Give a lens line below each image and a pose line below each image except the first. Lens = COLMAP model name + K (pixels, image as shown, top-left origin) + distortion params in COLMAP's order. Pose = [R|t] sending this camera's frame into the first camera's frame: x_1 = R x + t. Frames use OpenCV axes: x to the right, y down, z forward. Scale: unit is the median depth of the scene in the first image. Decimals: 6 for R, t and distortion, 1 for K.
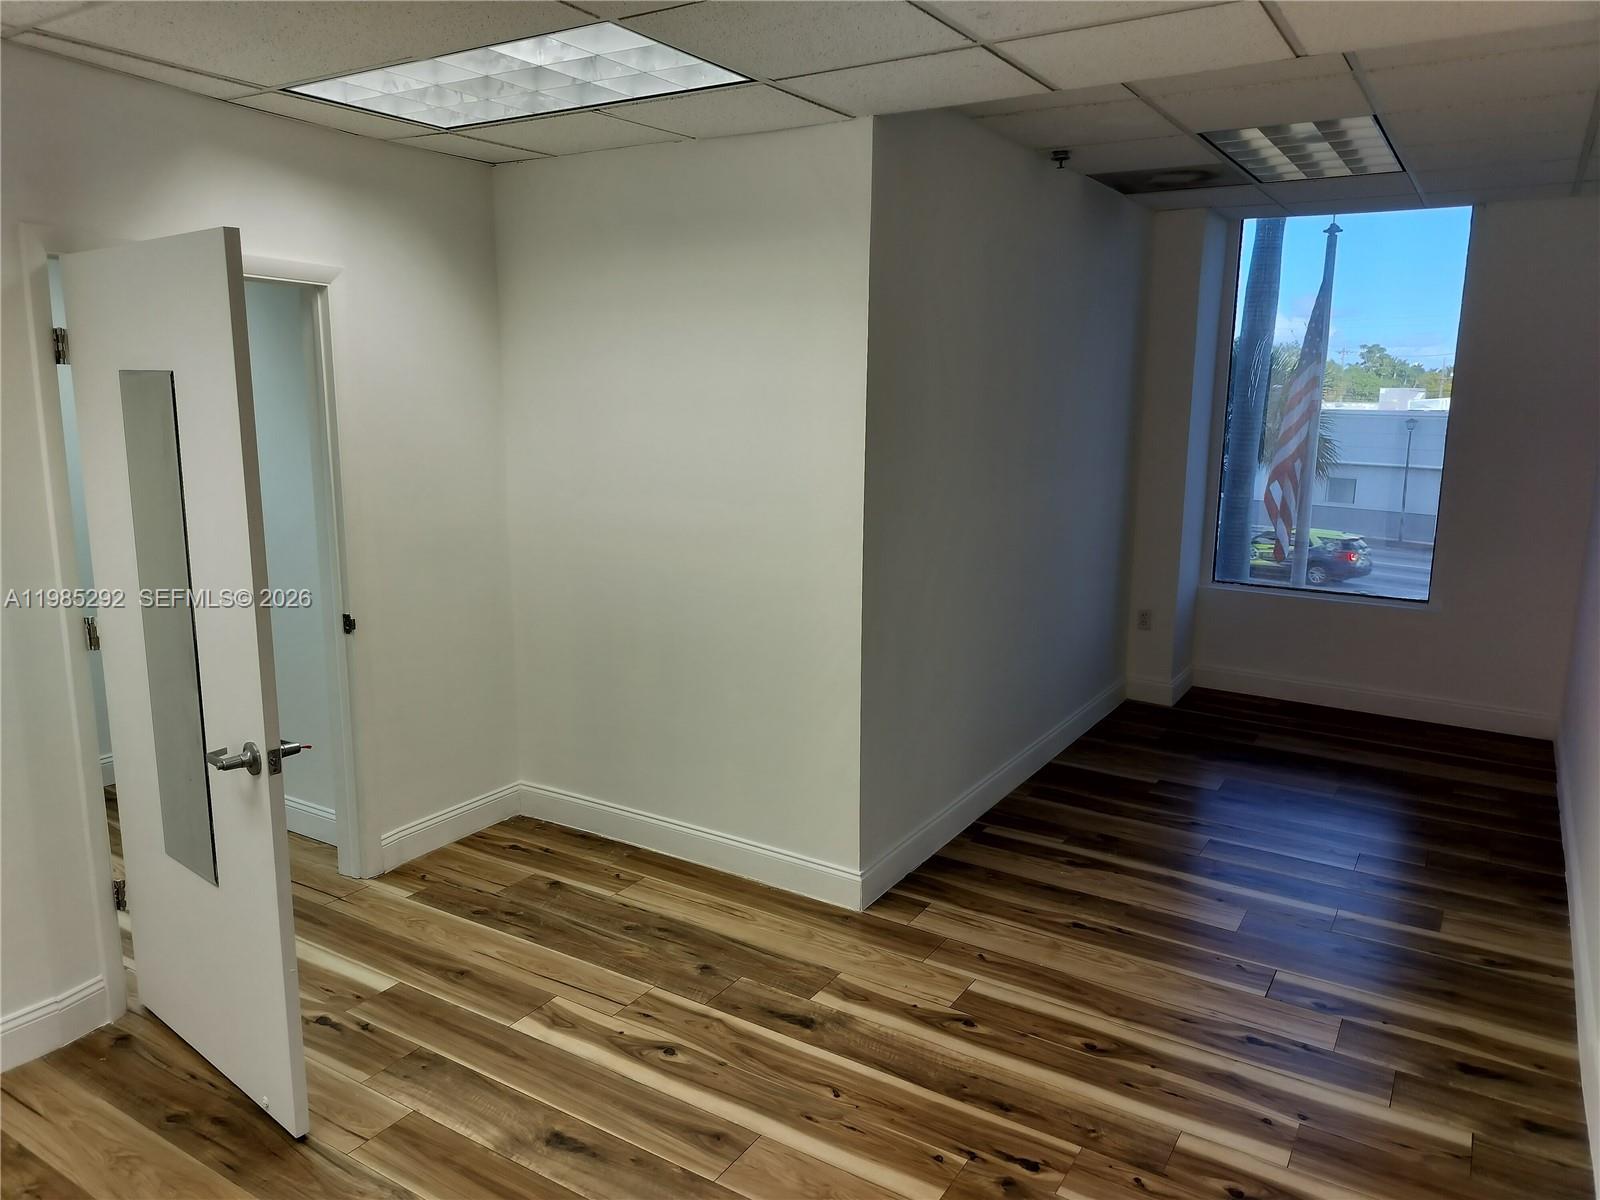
lens RADIAL K [[1131.3, 0, 802.5], [0, 1131.3, 595.3], [0, 0, 1]] dist [0.049952, -0.041876]
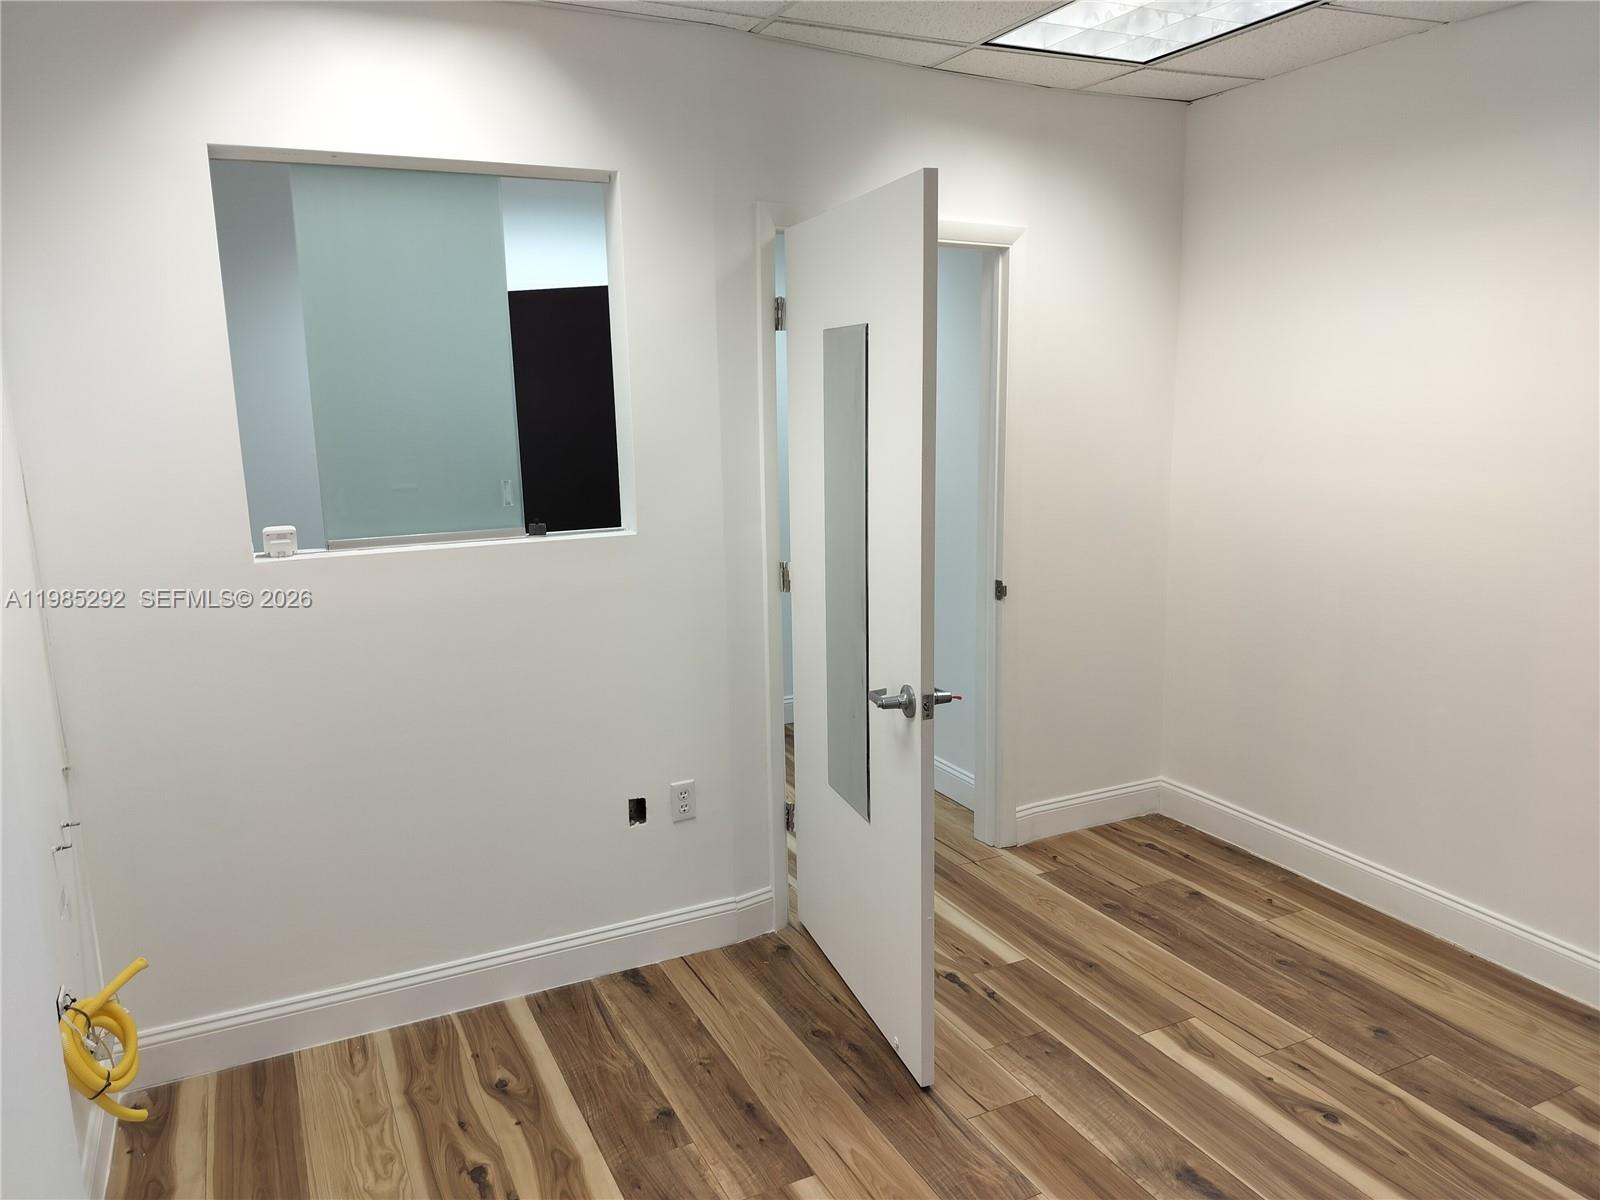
lens RADIAL K [[1159.3, 0, 800.0], [0, 1159.3, 600.0], [0, 0, 1]] dist [0.045058, -0.040965]
pose [[0.852893, 0.073450, -0.516894, -0.030918], [-0.071455, 0.997160, 0.023792, 0.028279], [0.517173, 0.016643, 0.855719, 0.056016]]
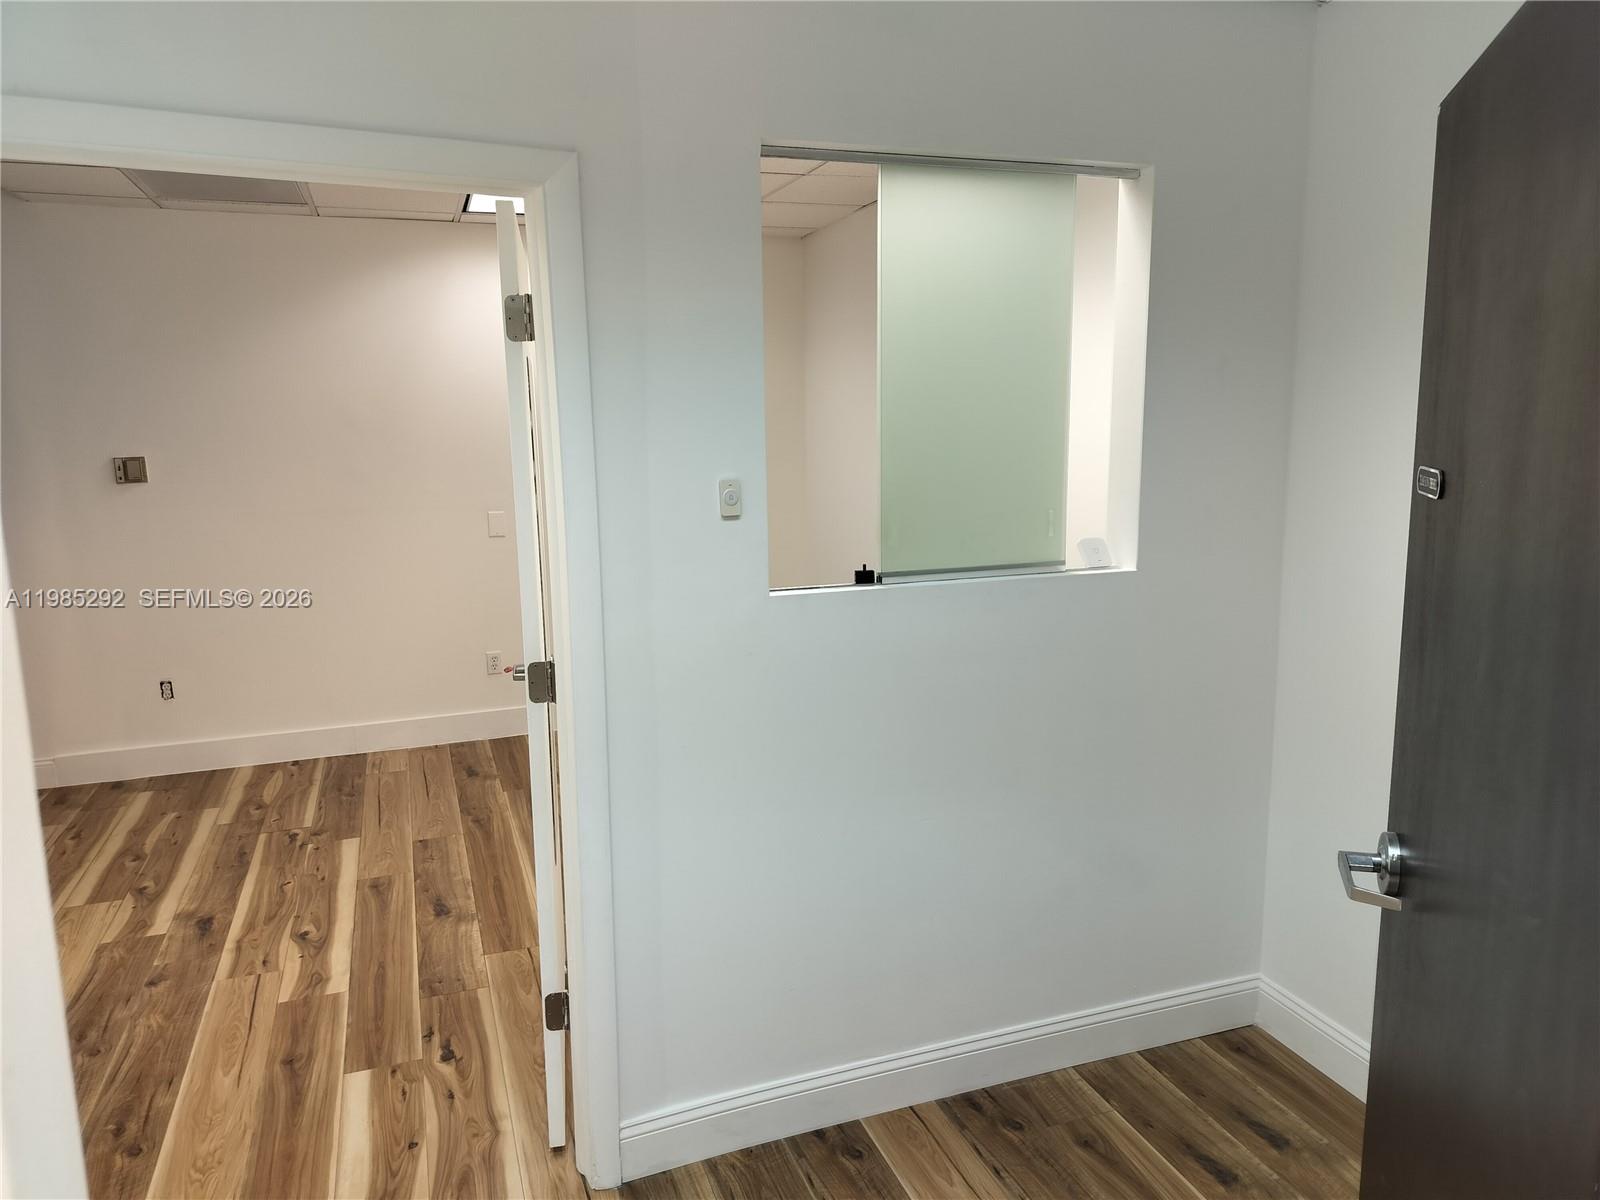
lens RADIAL K [[1131.3, 0, 802.5], [0, 1131.3, 595.3], [0, 0, 1]] dist [0.049952, -0.041876]
pose [[-0.785225, -0.092158, 0.612314, -1.171656], [0.130855, 0.941833, 0.309559, -0.226802], [-0.605226, 0.323198, -0.727492, 1.373932]]
